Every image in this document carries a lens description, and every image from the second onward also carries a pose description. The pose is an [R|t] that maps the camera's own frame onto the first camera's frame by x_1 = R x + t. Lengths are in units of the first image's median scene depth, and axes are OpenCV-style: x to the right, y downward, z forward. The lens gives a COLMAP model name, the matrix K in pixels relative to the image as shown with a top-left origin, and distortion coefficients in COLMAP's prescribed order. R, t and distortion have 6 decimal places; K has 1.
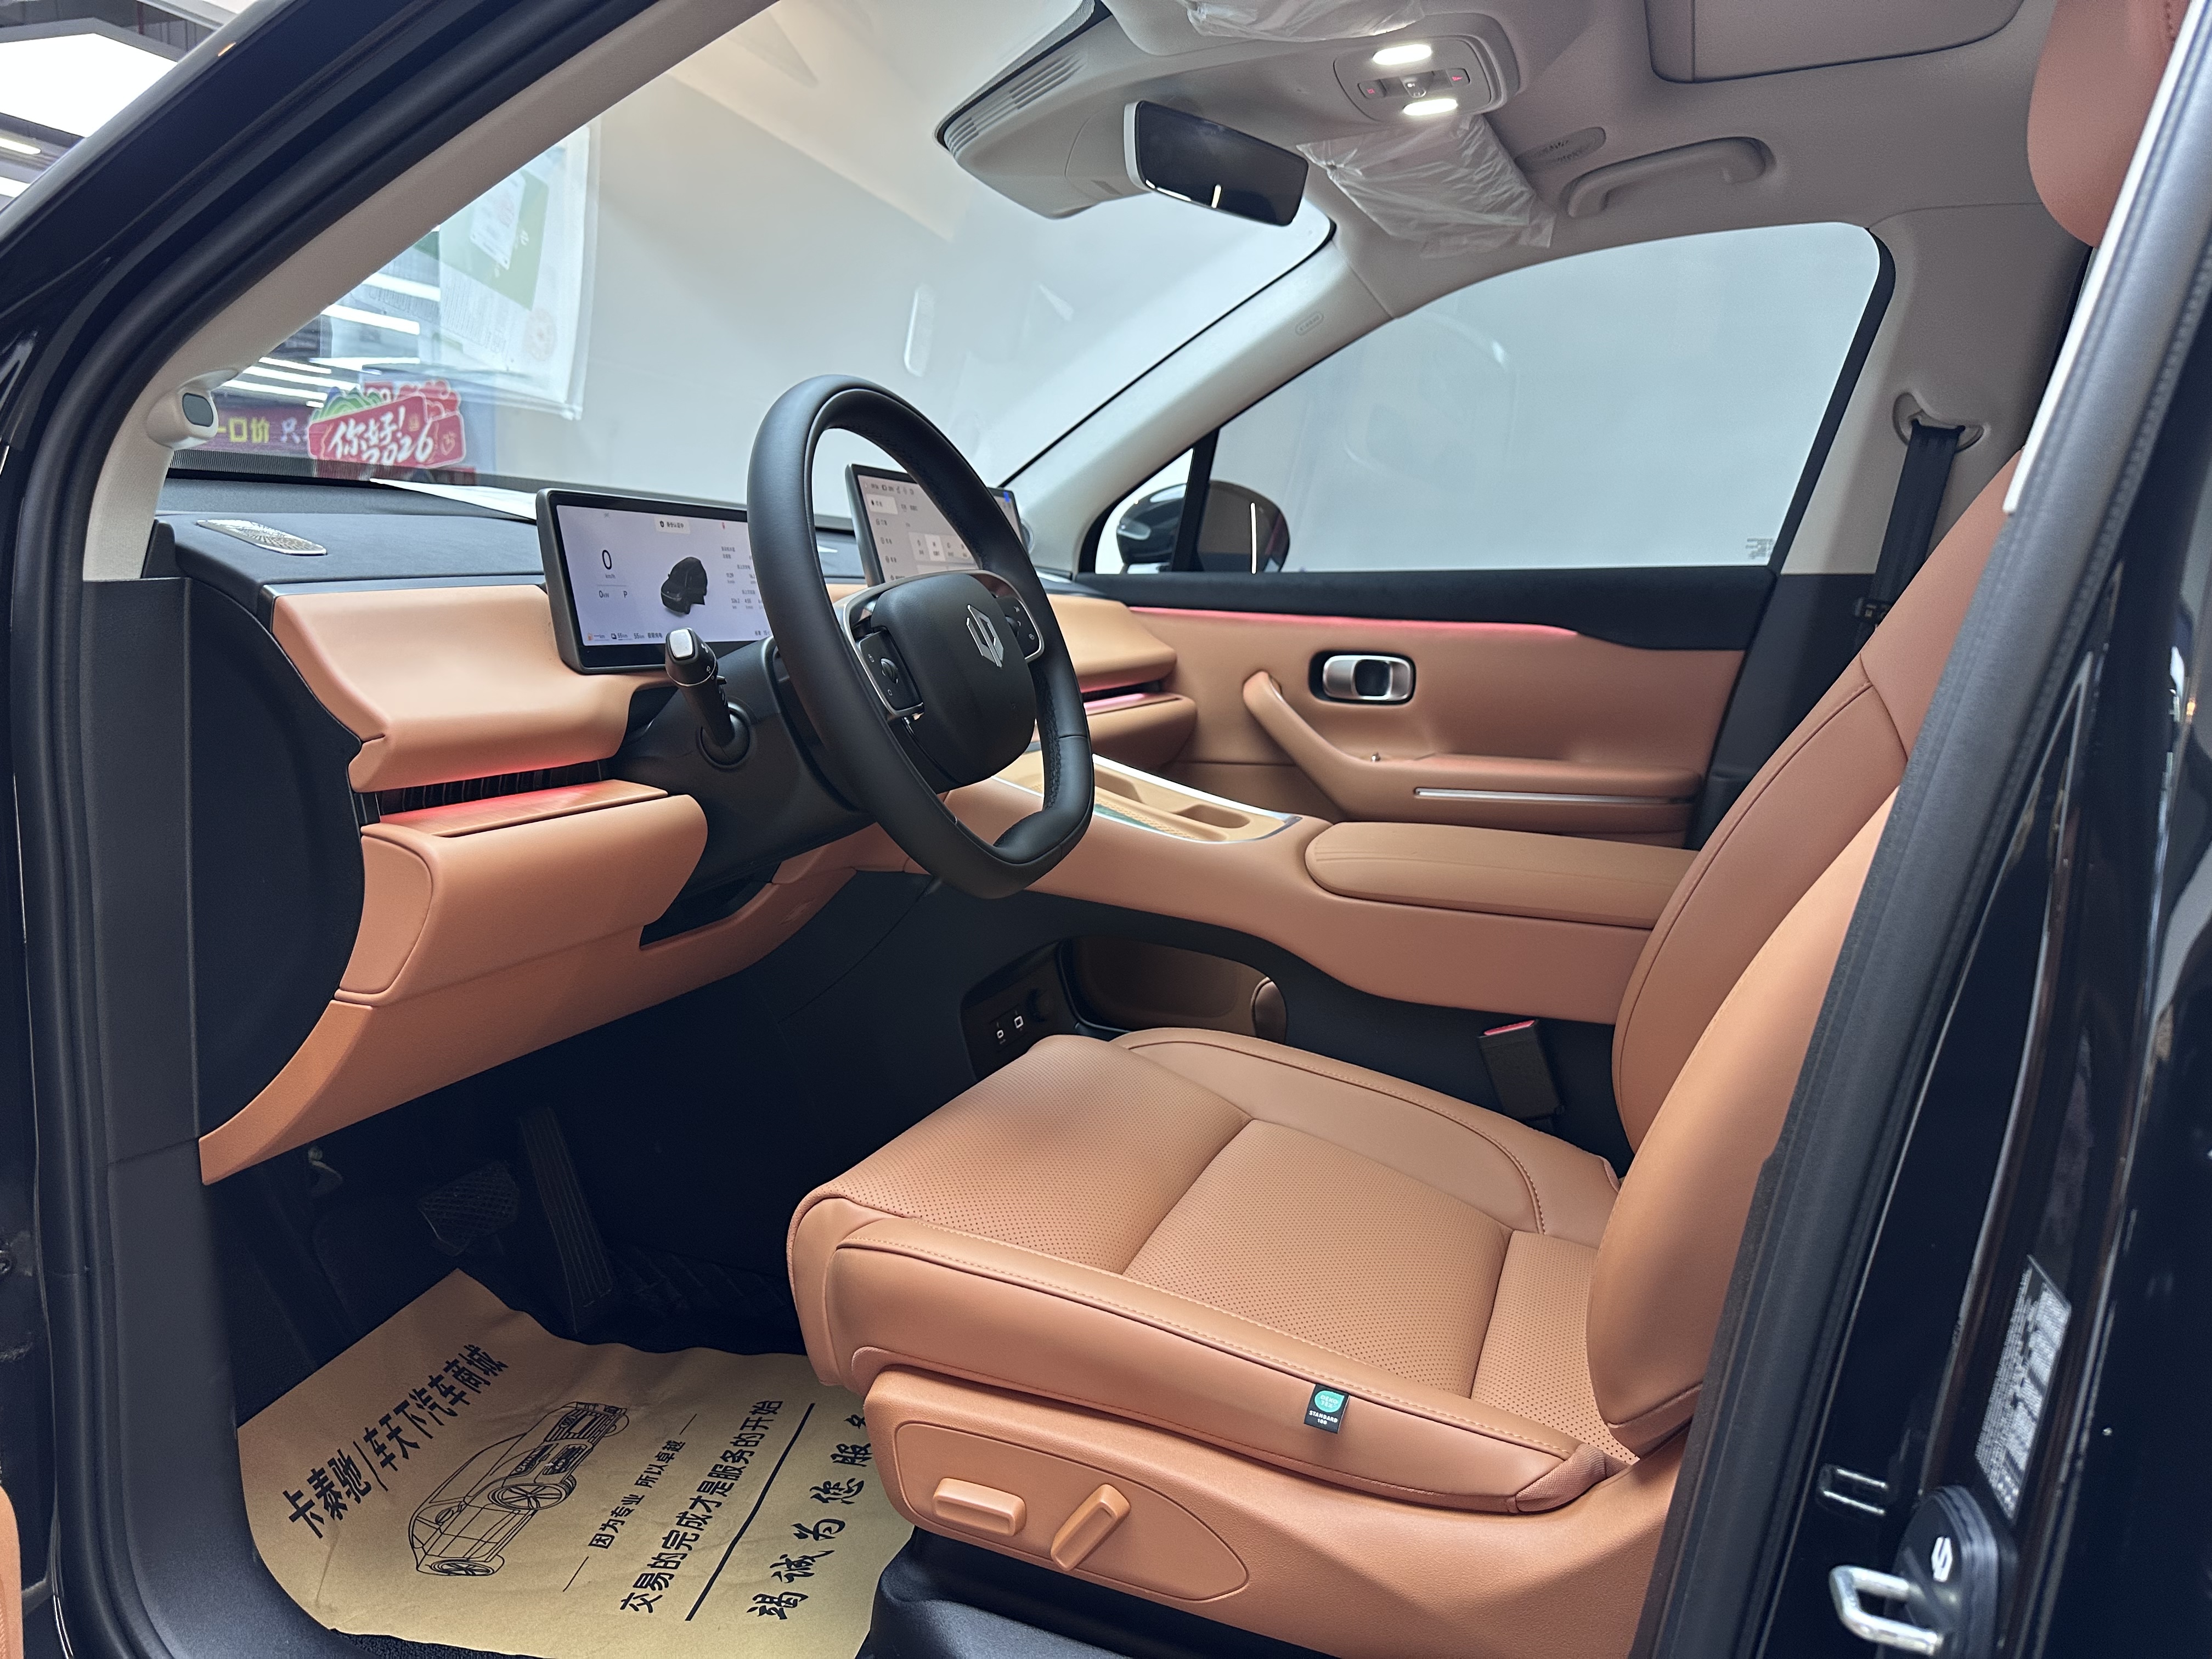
lens RADIAL K [[1586.8, 0, 1119.2], [0, 1586.8, 835.9], [0, 0, 1]] dist [0.051570, -0.069253]
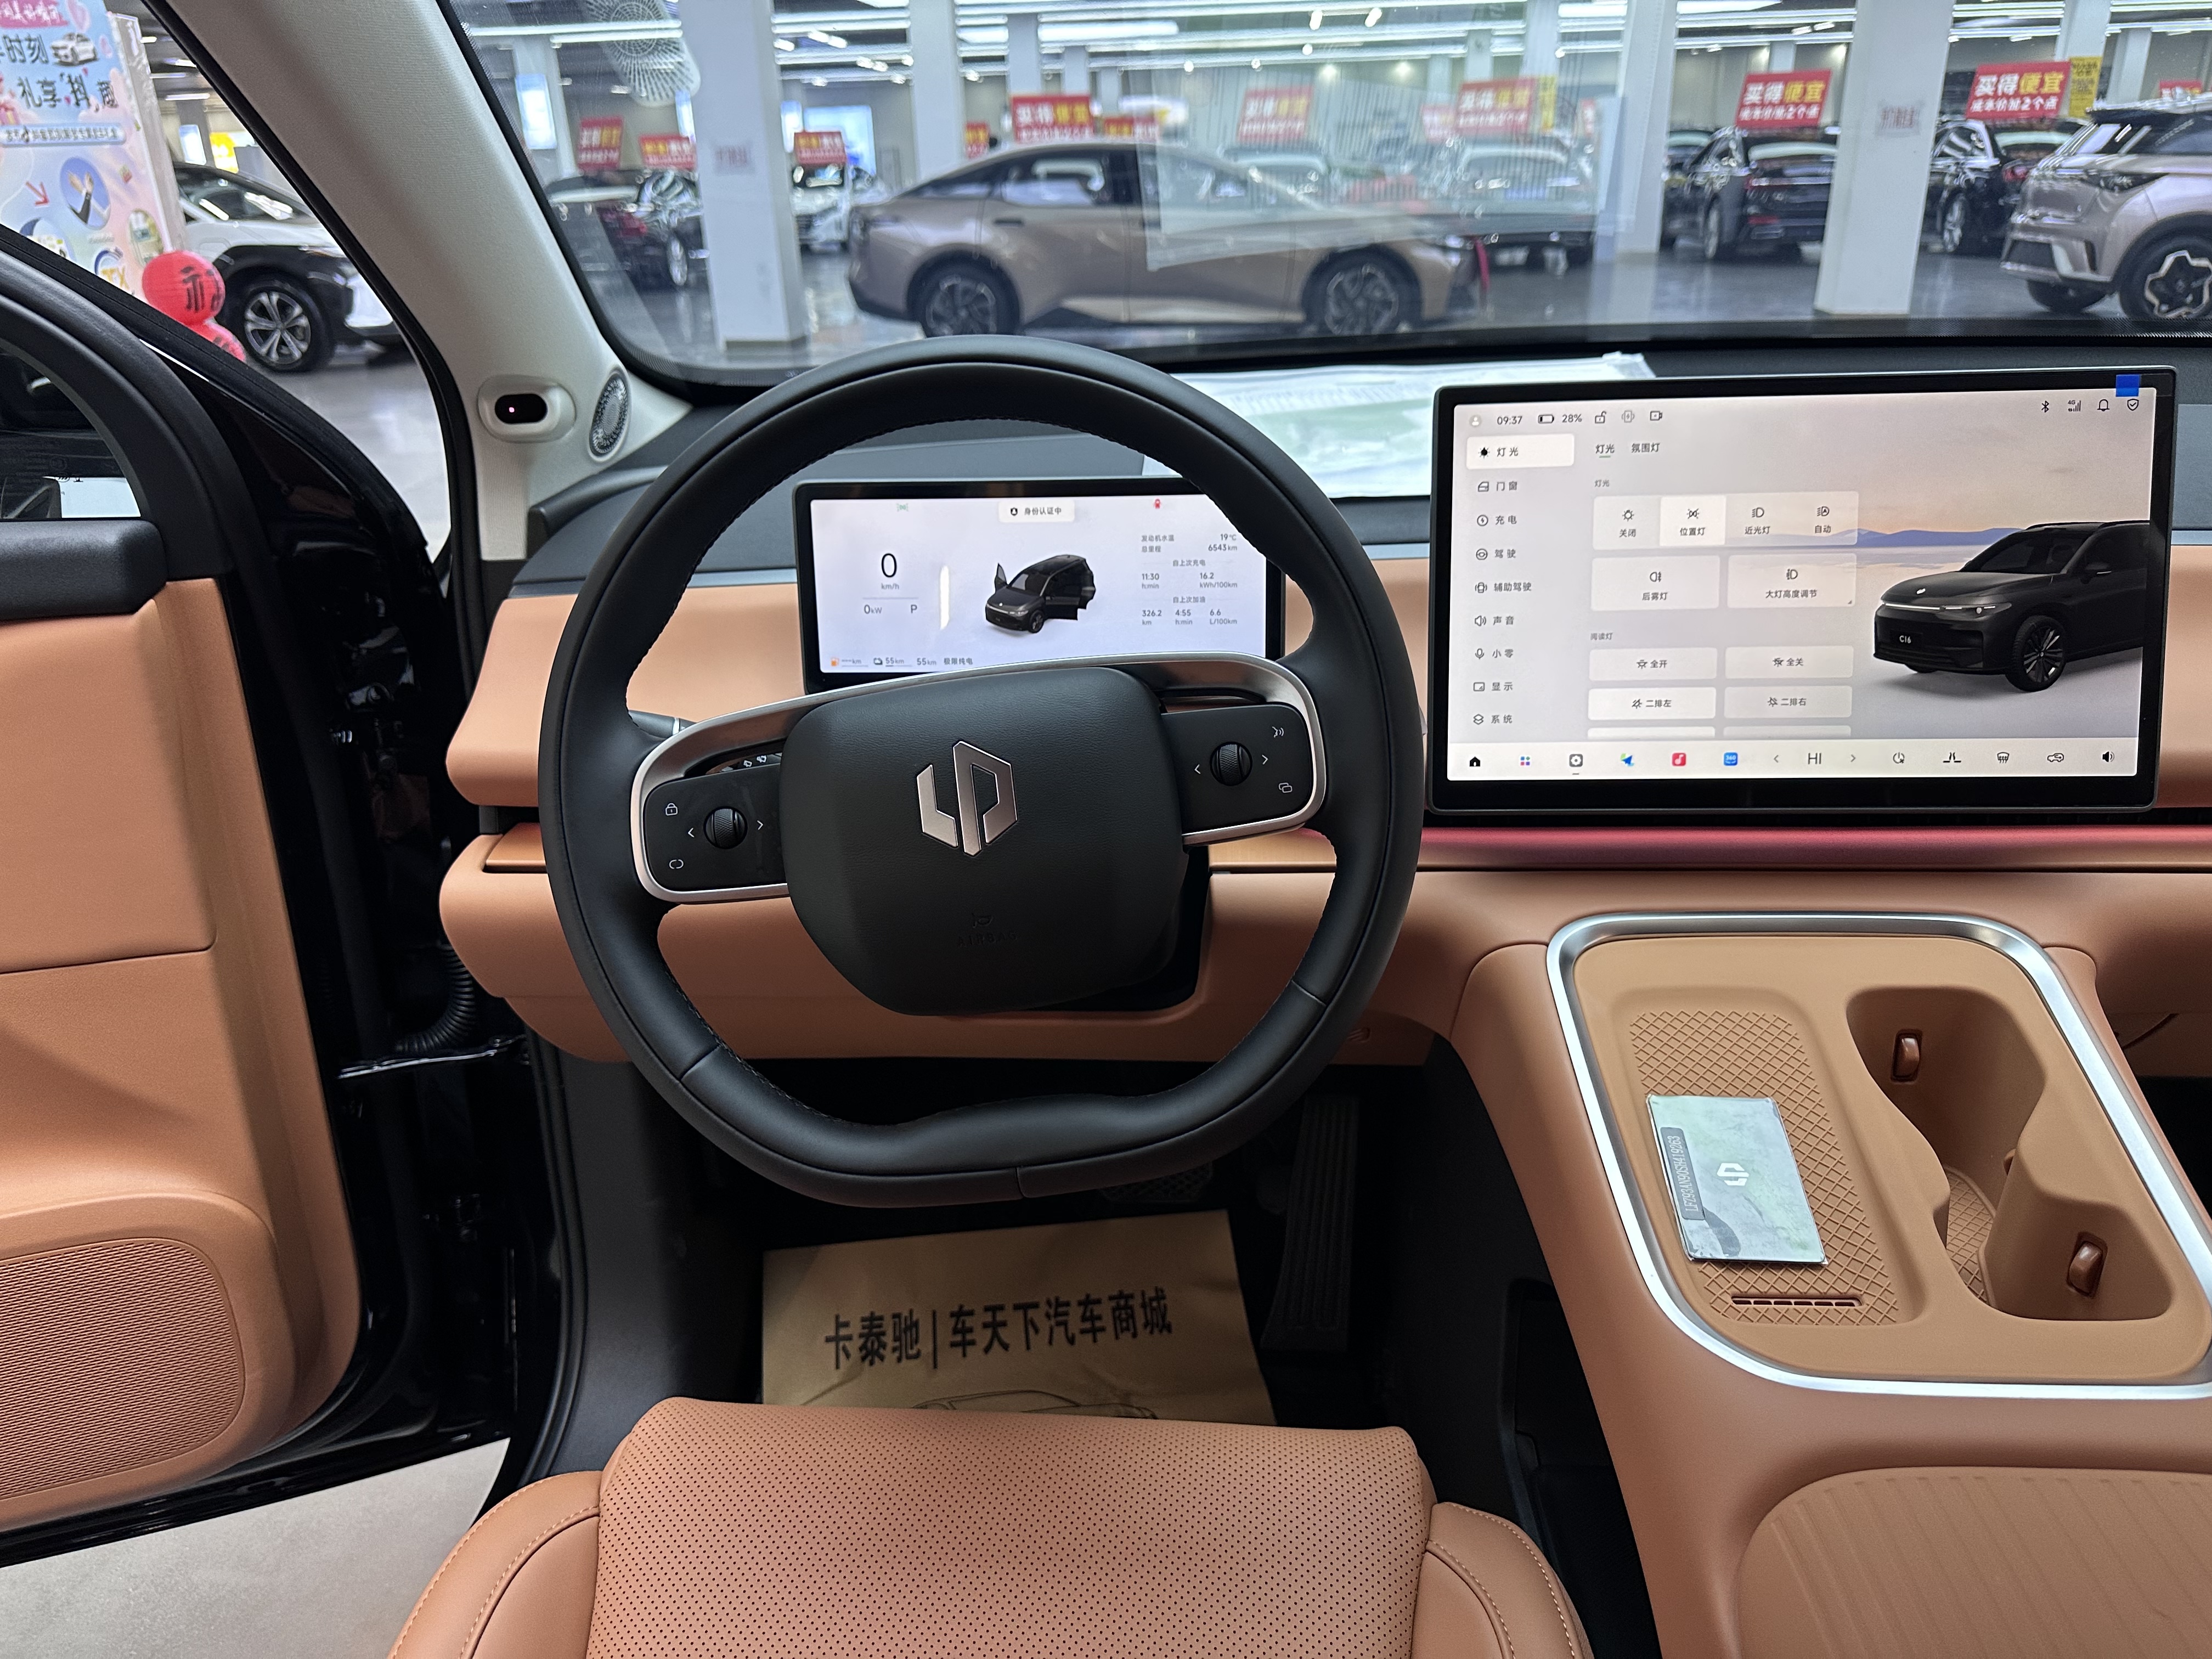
lens RADIAL K [[1586.8, 0, 1113.5], [0, 1586.8, 831.6], [0, 0, 1]] dist [0.051570, -0.069253]
pose [[0.265984, 0.327020, -0.906813, 0.417094], [-0.110873, 0.944835, 0.308211, -0.268104], [0.957580, 0.018562, 0.287568, 0.776963]]
